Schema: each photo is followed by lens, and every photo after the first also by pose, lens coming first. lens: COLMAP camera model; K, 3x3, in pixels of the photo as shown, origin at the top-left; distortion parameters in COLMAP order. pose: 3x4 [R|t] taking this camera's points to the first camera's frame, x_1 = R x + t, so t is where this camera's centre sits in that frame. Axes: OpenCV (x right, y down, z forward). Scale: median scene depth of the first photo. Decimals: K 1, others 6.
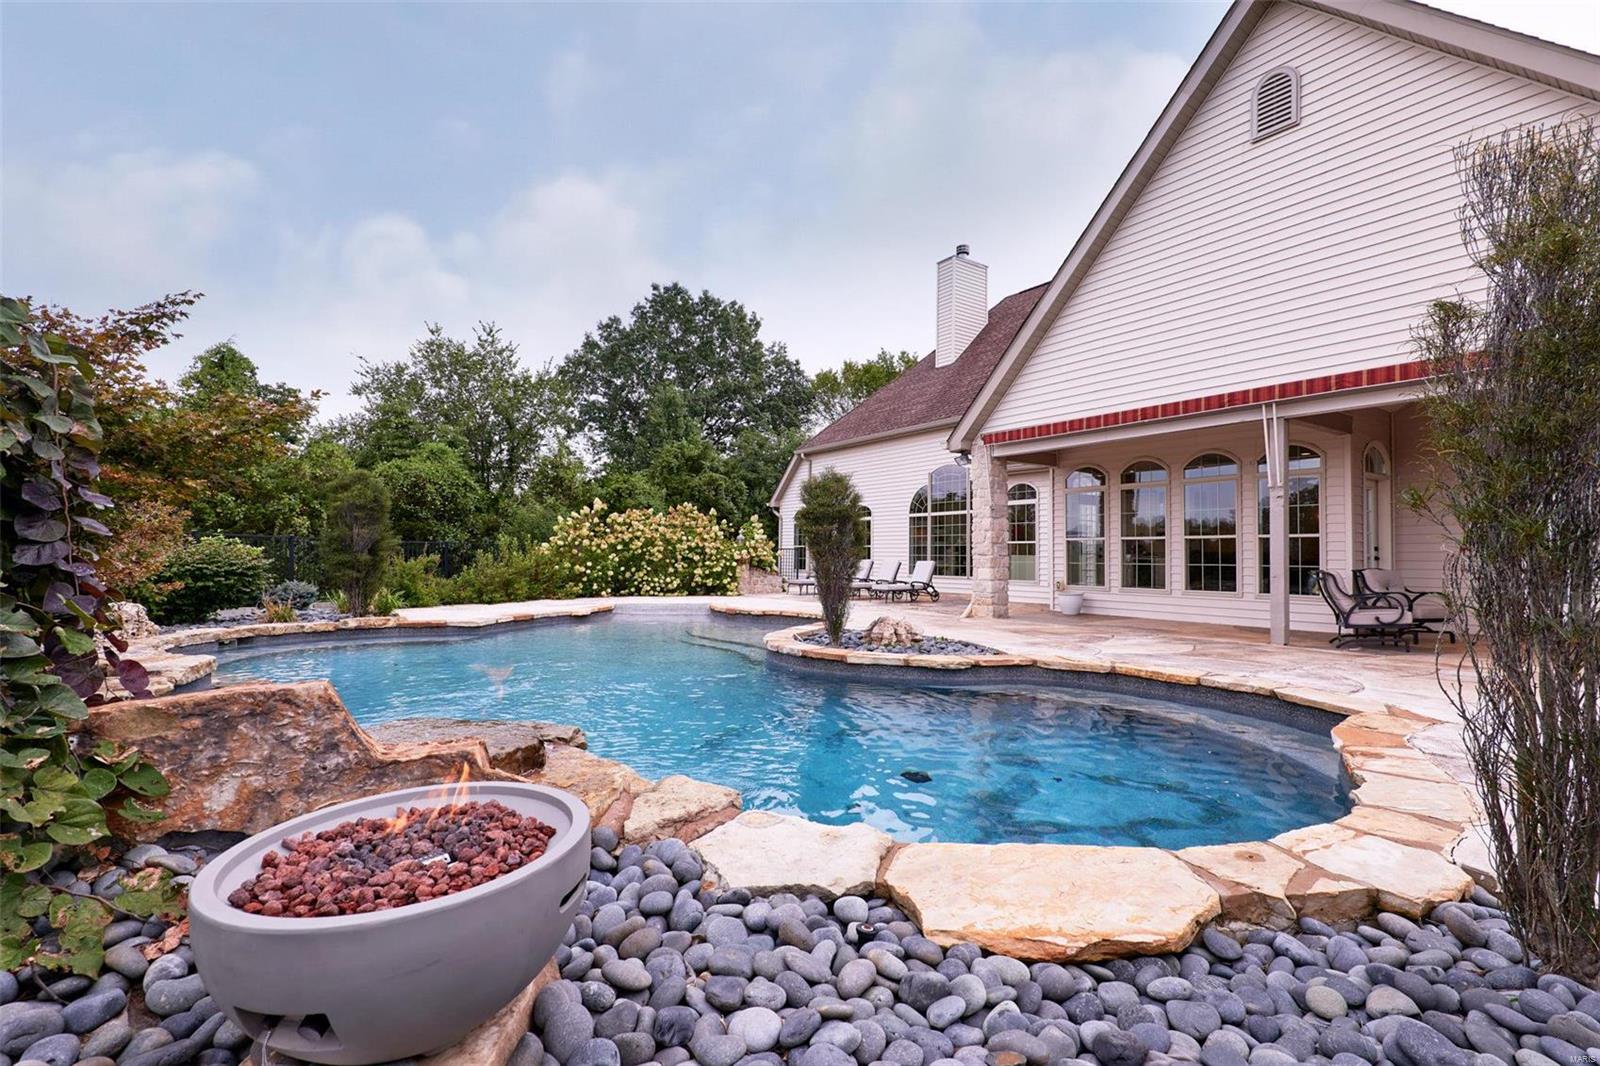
lens RADIAL K [[738.2, 0, 793.7], [0, 738.2, 531.9], [0, 0, 1]] dist [-0.007846, 0.002444]
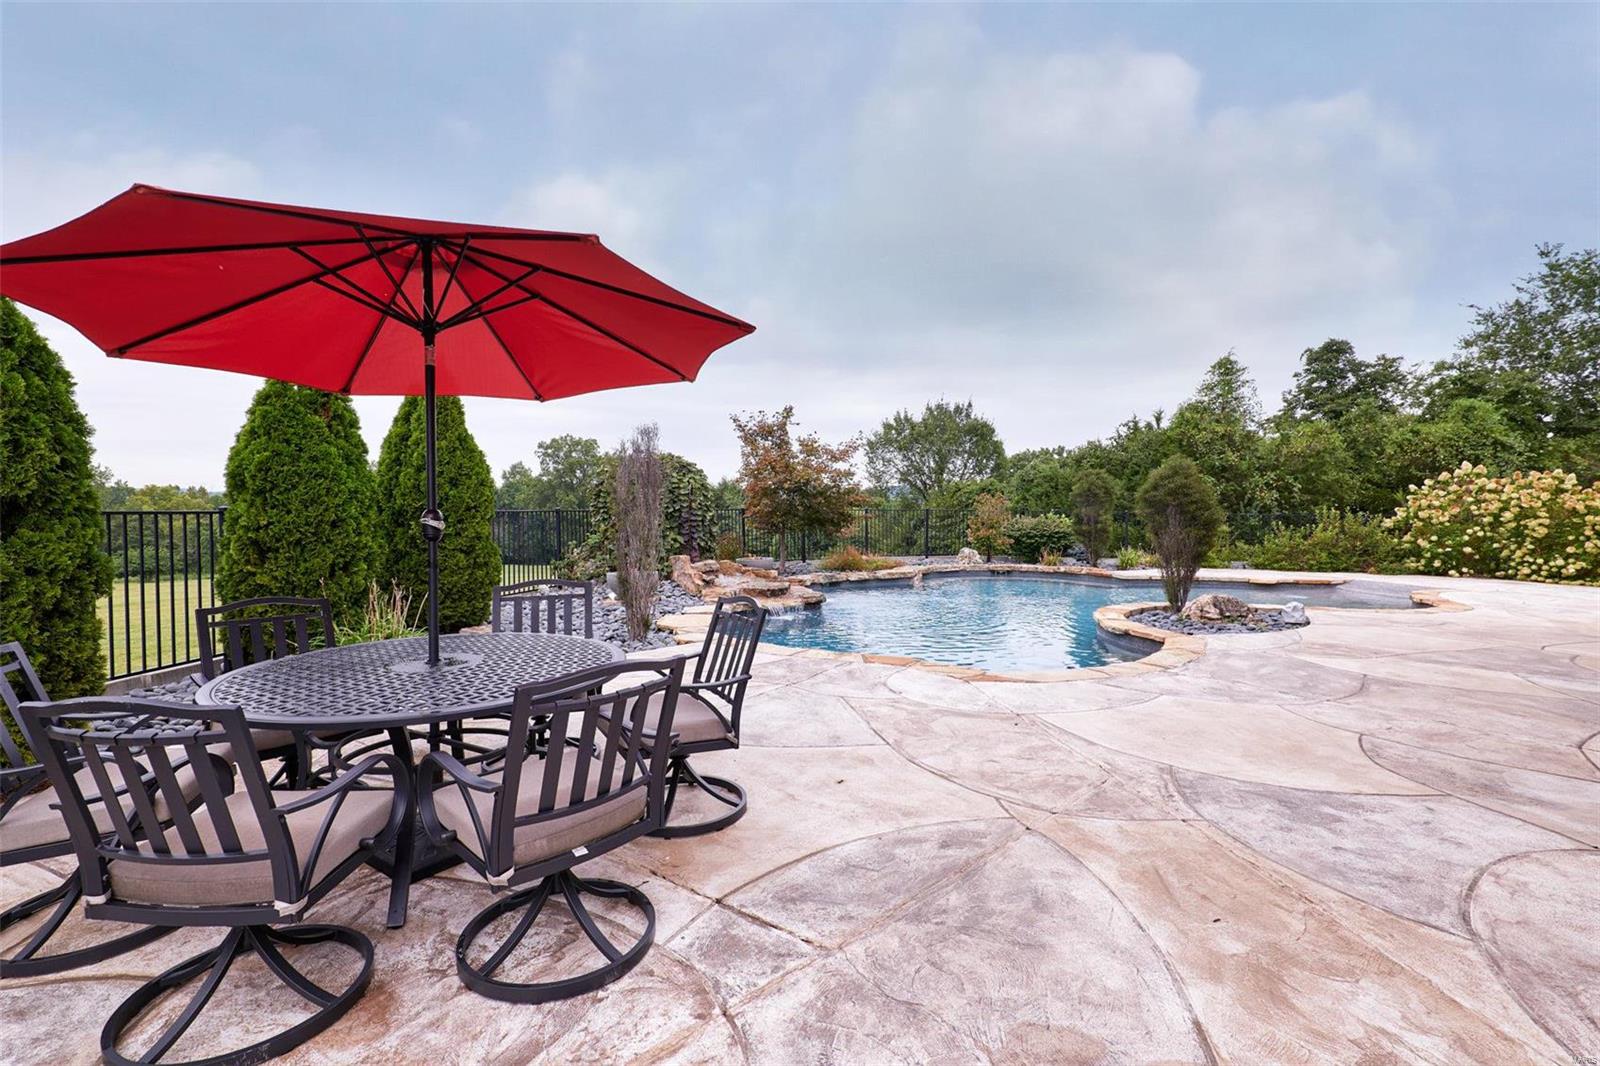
lens RADIAL K [[738.2, 0, 799.9], [0, 738.2, 525.9], [0, 0, 1]] dist [-0.007846, 0.002444]
pose [[0.114347, 0.016034, -0.993311, 0.472655], [0.025902, 0.999482, 0.019115, -0.007333], [0.993103, -0.027914, 0.113872, 0.132324]]
